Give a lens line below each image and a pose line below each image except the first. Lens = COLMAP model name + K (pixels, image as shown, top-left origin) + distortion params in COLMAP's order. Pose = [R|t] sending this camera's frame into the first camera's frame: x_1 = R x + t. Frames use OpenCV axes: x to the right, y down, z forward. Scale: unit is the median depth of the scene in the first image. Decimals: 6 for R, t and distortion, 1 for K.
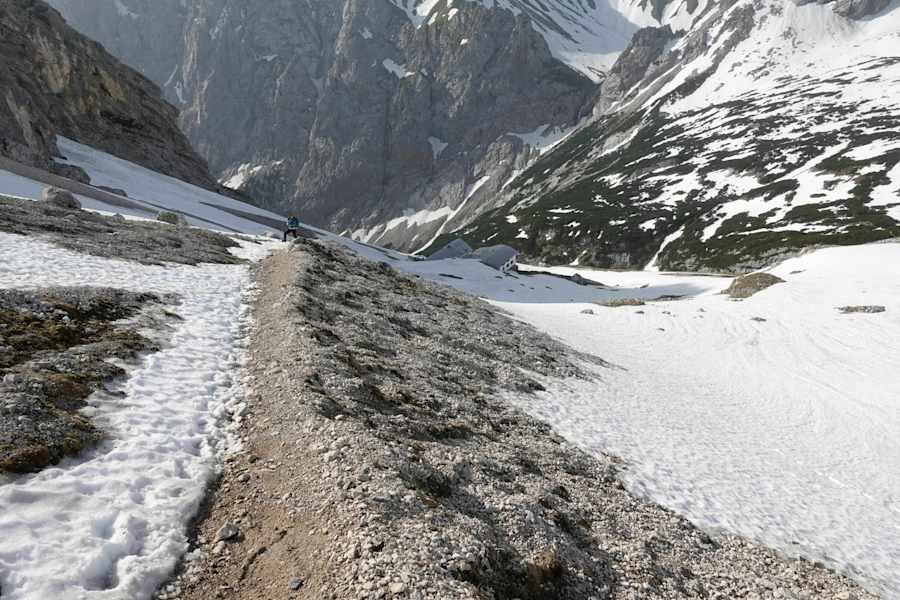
lens RADIAL K [[621.8, 0, 450.0], [0, 621.8, 300.0], [0, 0, 1]] dist [0.008804, -0.005178]
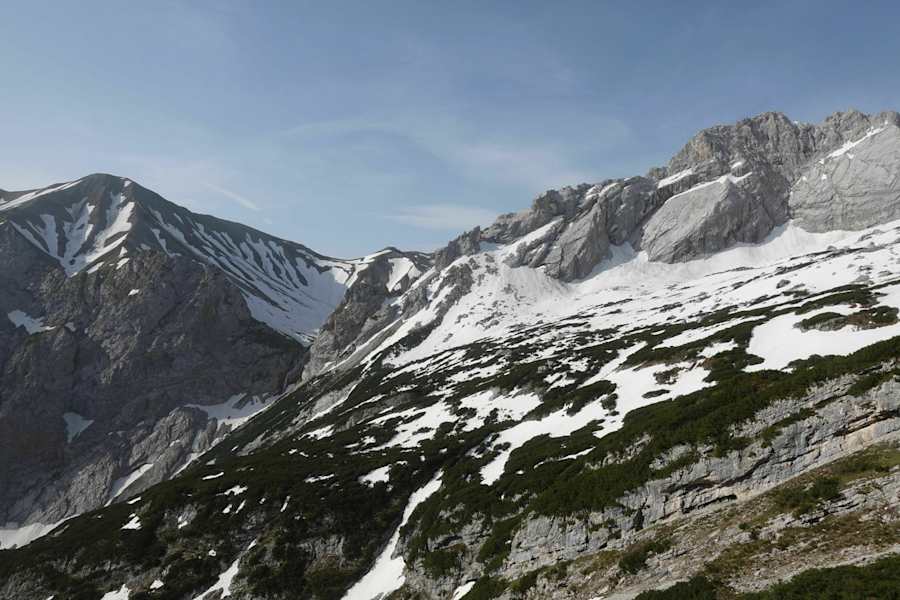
lens RADIAL K [[621.8, 0, 450.0], [0, 621.8, 300.0], [0, 0, 1]] dist [0.008804, -0.005178]
pose [[0.914793, 0.073905, 0.397105, 0.093100], [0.127101, 0.880511, -0.456668, -0.002918], [-0.383405, 0.468230, 0.796091, 0.292299]]
